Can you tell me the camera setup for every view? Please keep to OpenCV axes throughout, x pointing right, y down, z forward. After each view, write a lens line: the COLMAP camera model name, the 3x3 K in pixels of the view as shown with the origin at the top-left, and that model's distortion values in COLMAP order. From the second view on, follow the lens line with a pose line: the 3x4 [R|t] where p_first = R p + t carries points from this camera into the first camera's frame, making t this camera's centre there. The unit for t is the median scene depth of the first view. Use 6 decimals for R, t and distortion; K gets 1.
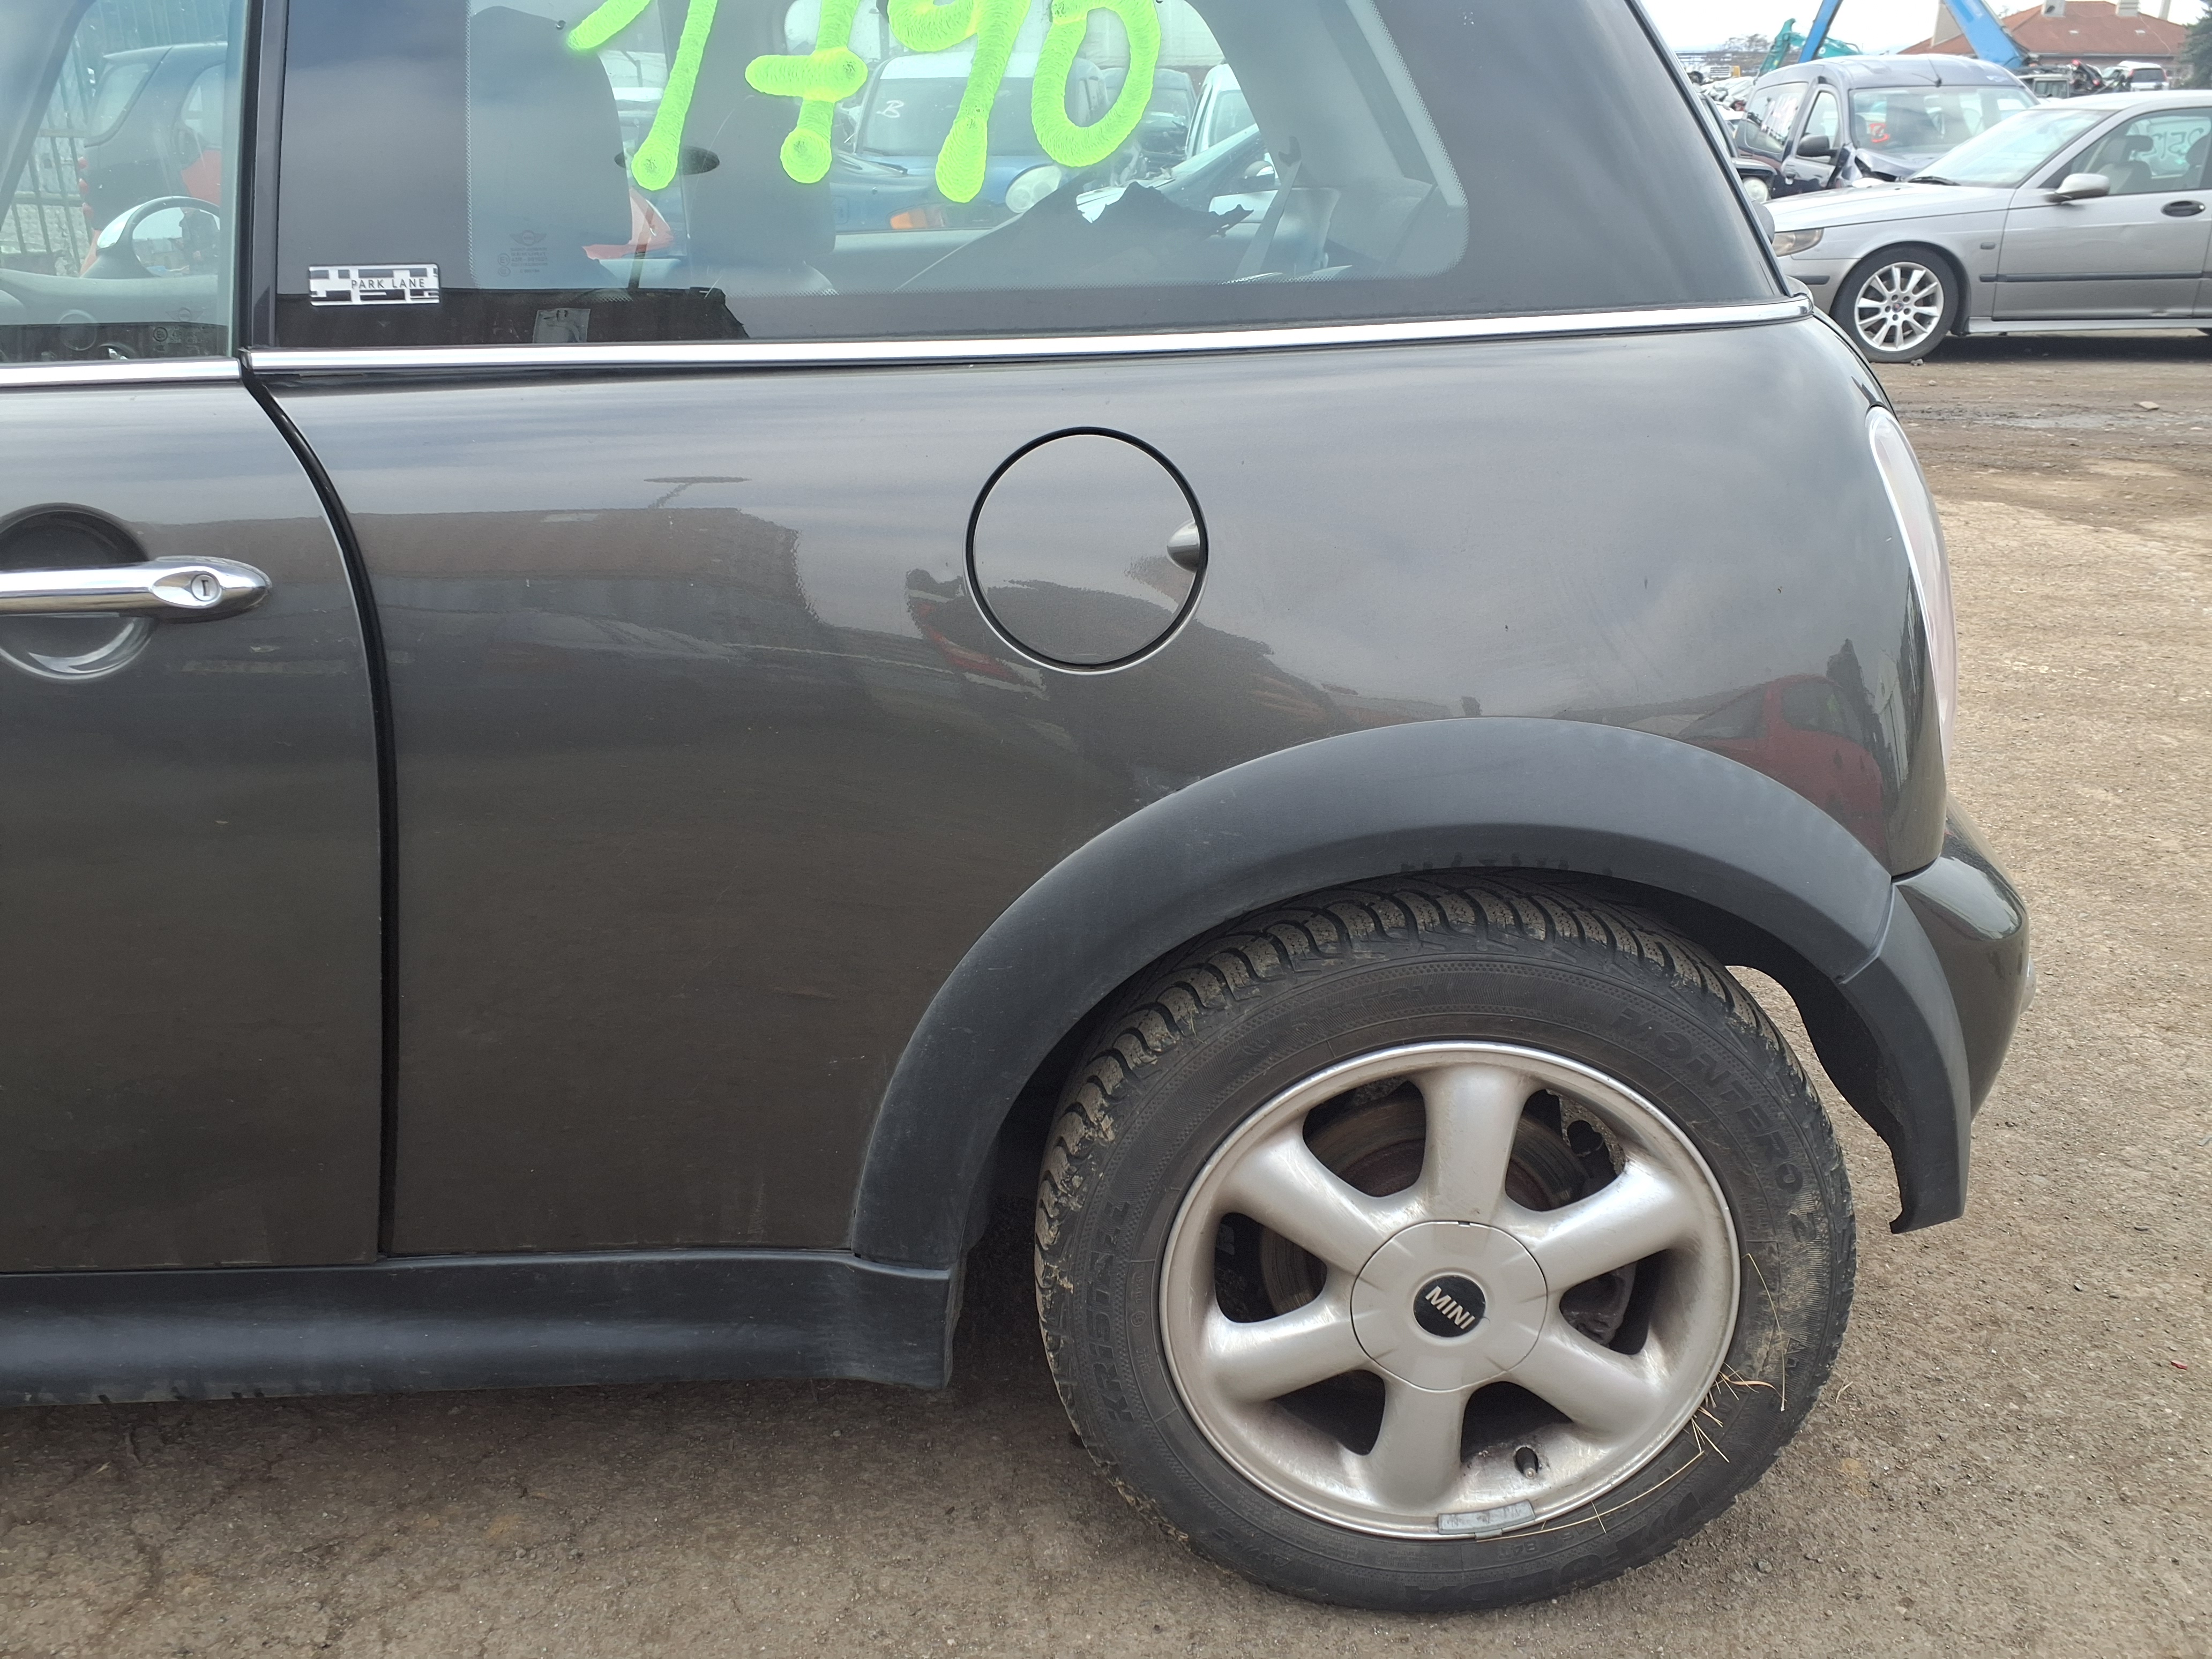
lens RADIAL K [[1746.4, 0, 1106.0], [0, 1746.4, 829.5], [0, 0, 1]] dist [0.021778, -0.017328]
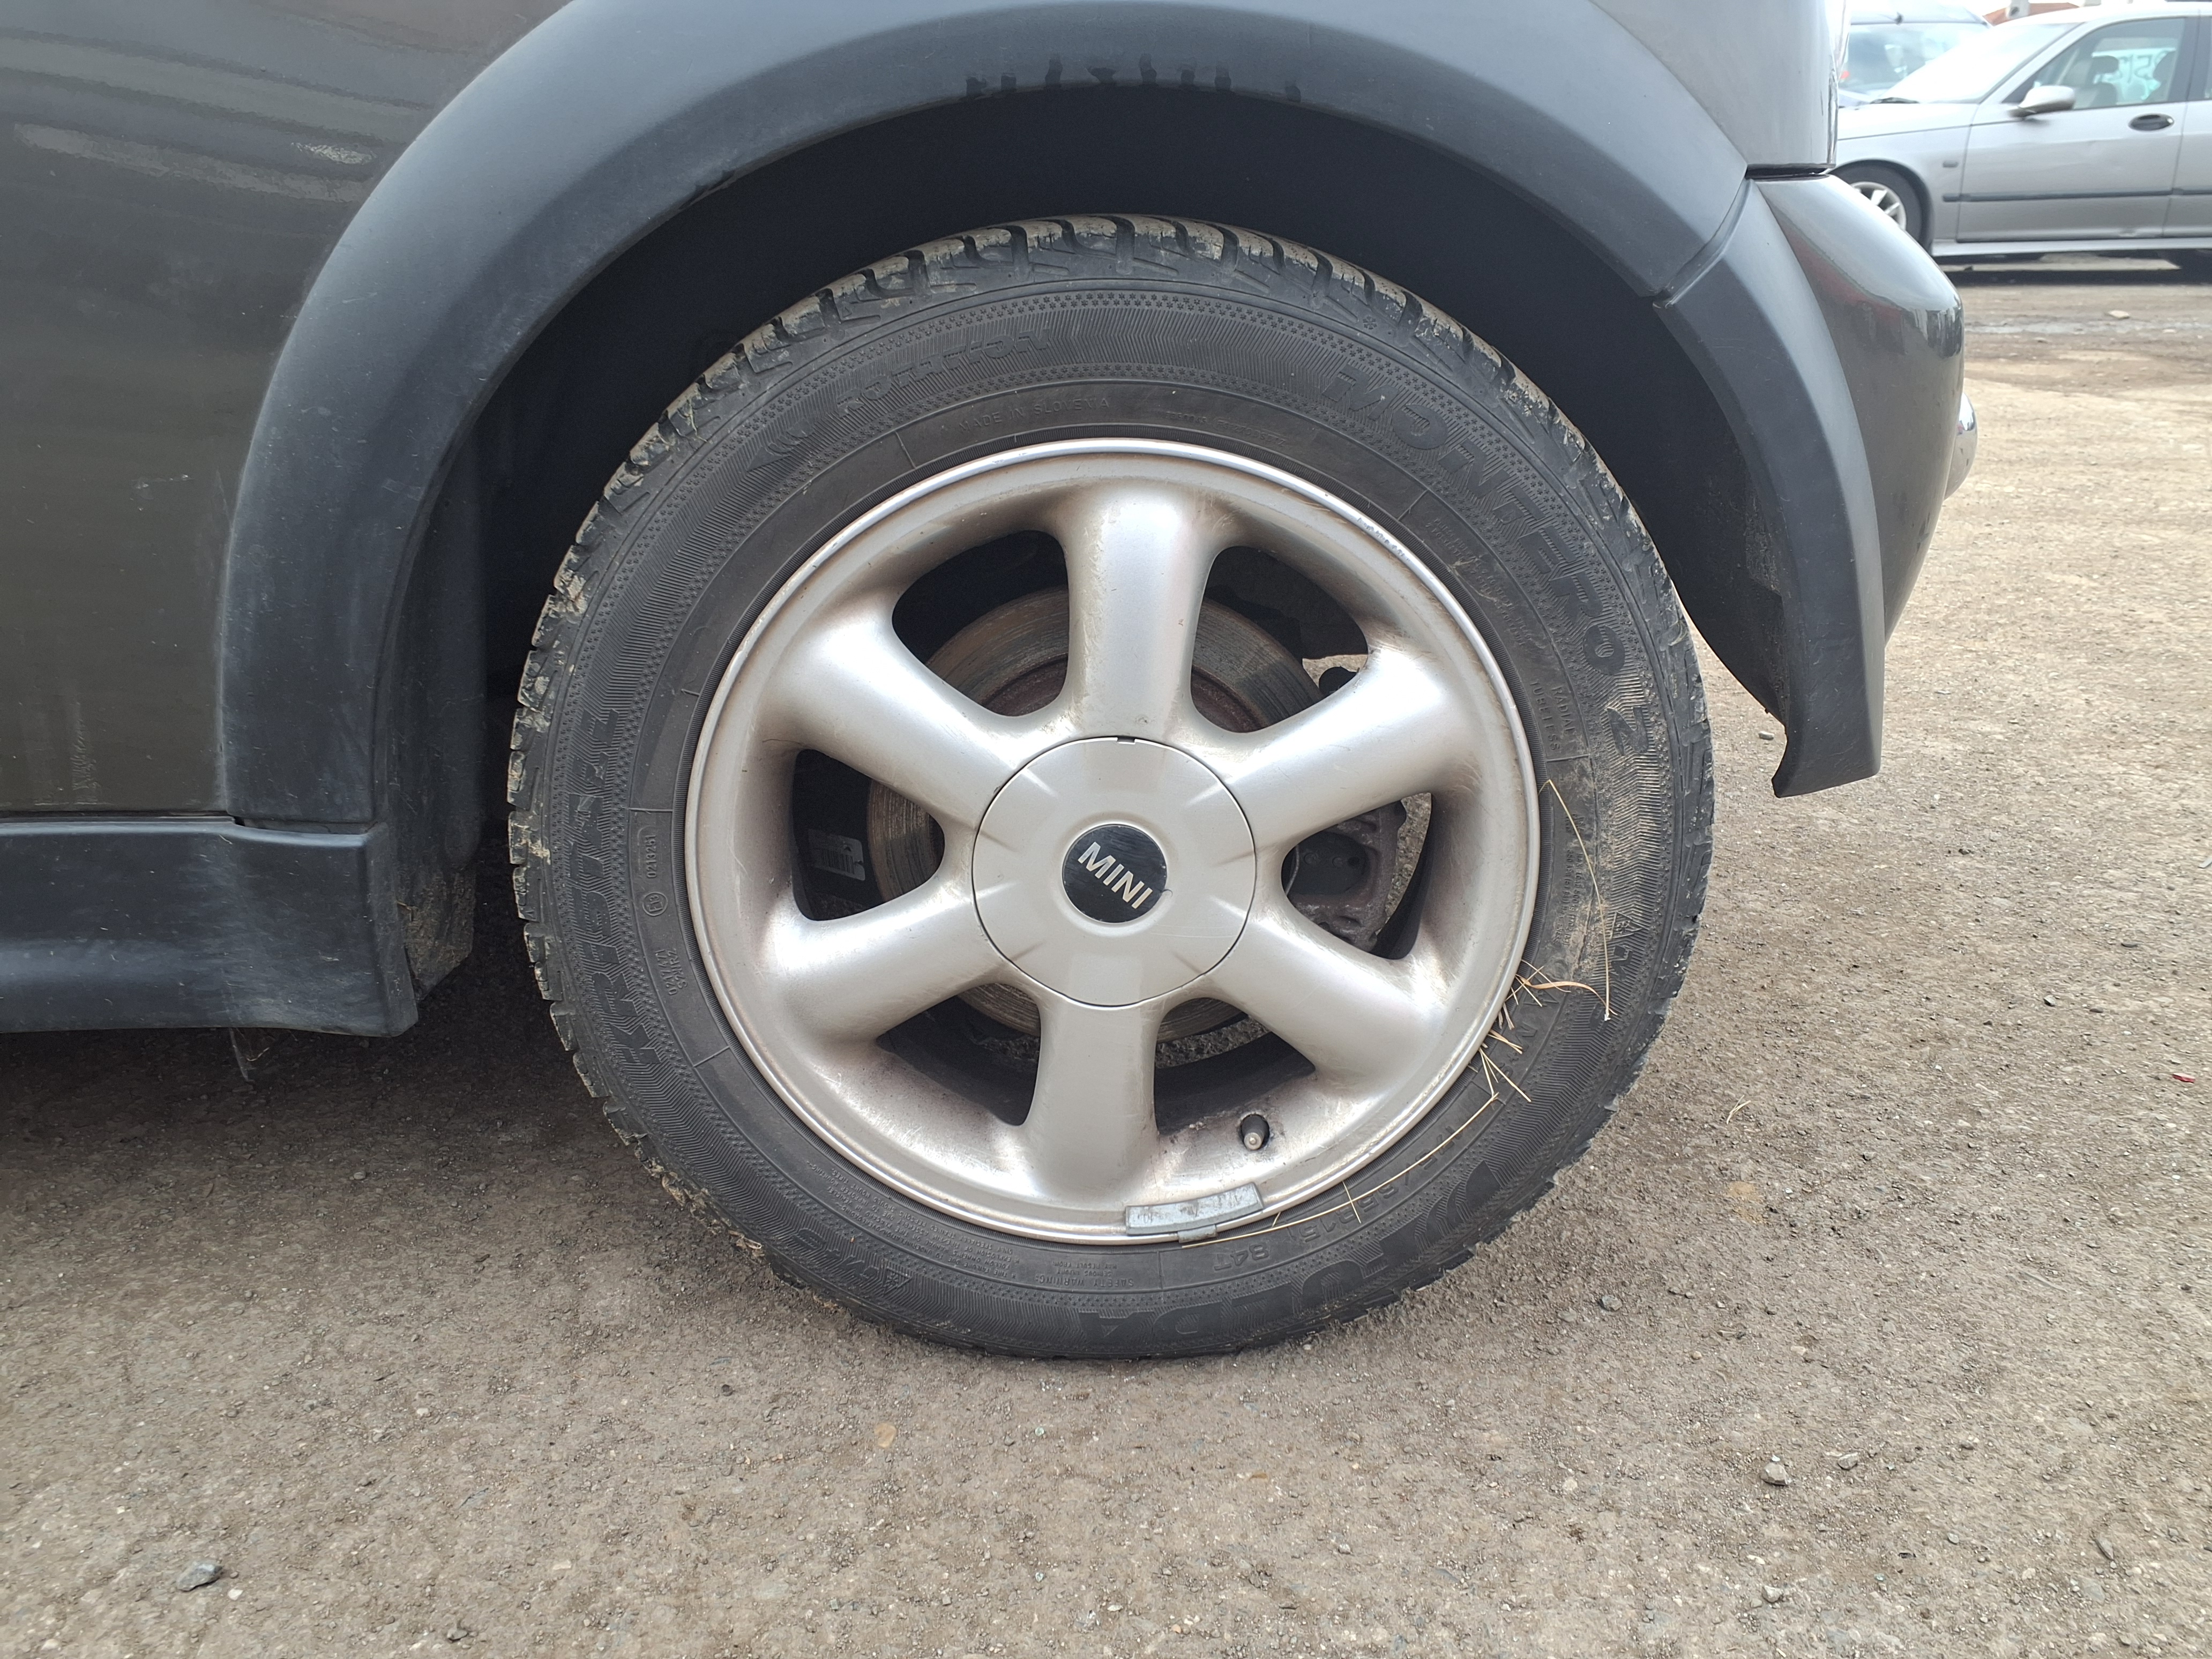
lens RADIAL K [[1746.4, 0, 1106.0], [0, 1746.4, 829.5], [0, 0, 1]] dist [0.021778, -0.017328]
pose [[0.999867, -0.013337, 0.009360, 0.171266], [0.013416, 0.999874, -0.008515, 0.237988], [-0.009245, 0.008640, 0.999920, 0.299774]]
